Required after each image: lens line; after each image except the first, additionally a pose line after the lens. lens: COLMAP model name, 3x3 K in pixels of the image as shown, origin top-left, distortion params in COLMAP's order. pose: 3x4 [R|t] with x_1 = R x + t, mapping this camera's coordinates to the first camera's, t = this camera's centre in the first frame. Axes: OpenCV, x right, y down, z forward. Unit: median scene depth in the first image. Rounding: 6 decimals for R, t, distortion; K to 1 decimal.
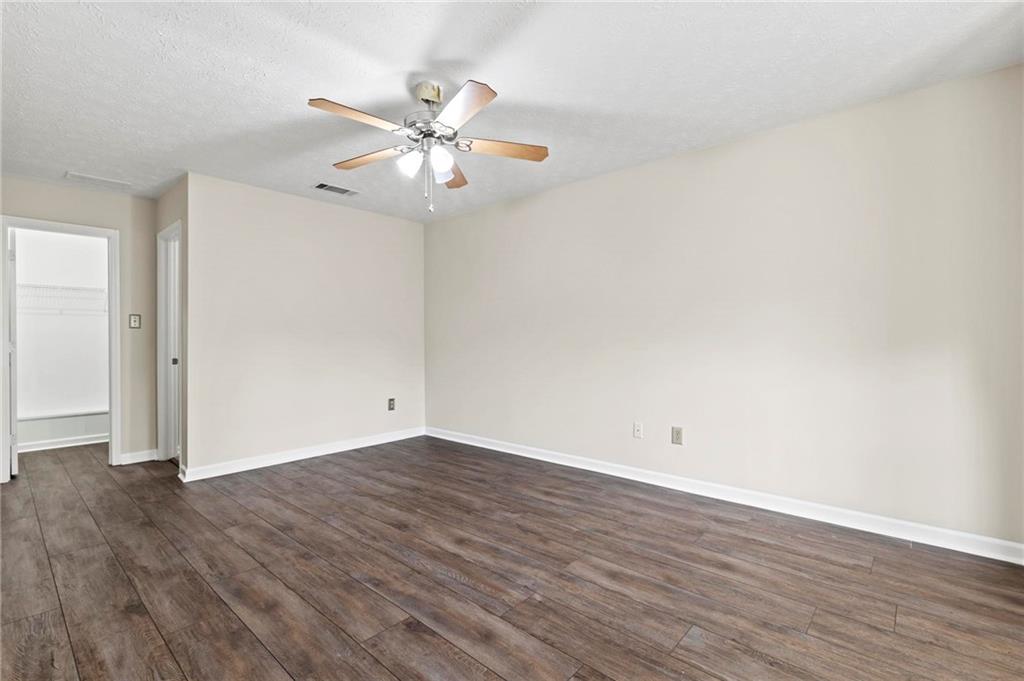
lens RADIAL K [[460.0, 0, 517.3], [0, 460.0, 339.7], [0, 0, 1]] dist [-0.000985, -0.000588]
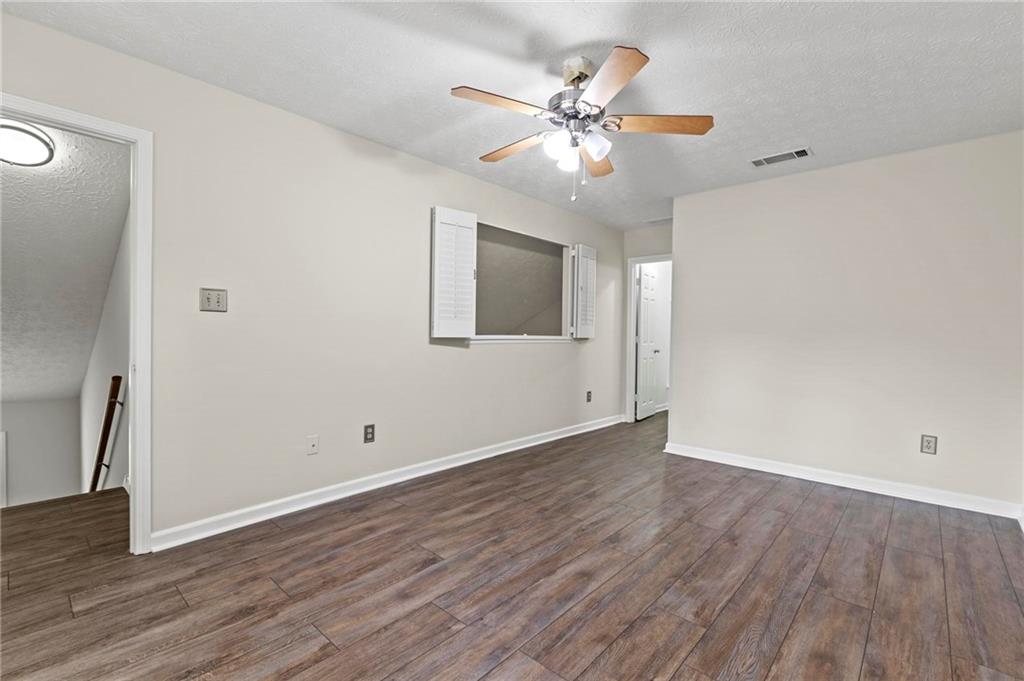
lens RADIAL K [[460.0, 0, 514.2], [0, 460.0, 340.0], [0, 0, 1]] dist [-0.000985, -0.000588]
pose [[-0.017116, 0.020989, -0.999633, 0.748727], [-0.015412, 0.999655, 0.021253, -0.014629], [0.999735, 0.015770, -0.016787, 0.902833]]
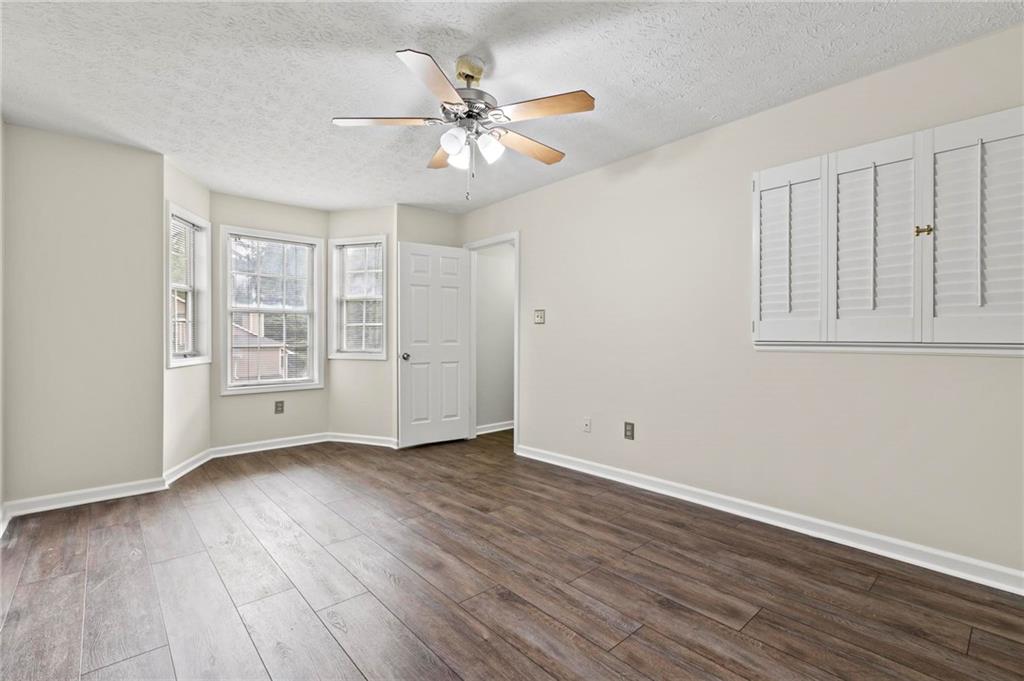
lens RADIAL K [[460.0, 0, 511.5], [0, 460.0, 339.0], [0, 0, 1]] dist [-0.000985, -0.000588]
pose [[-0.991226, 0.005028, 0.132085, -0.396137], [0.006010, 0.999957, 0.007036, -0.003934], [-0.132044, 0.007768, -0.991213, 1.911645]]
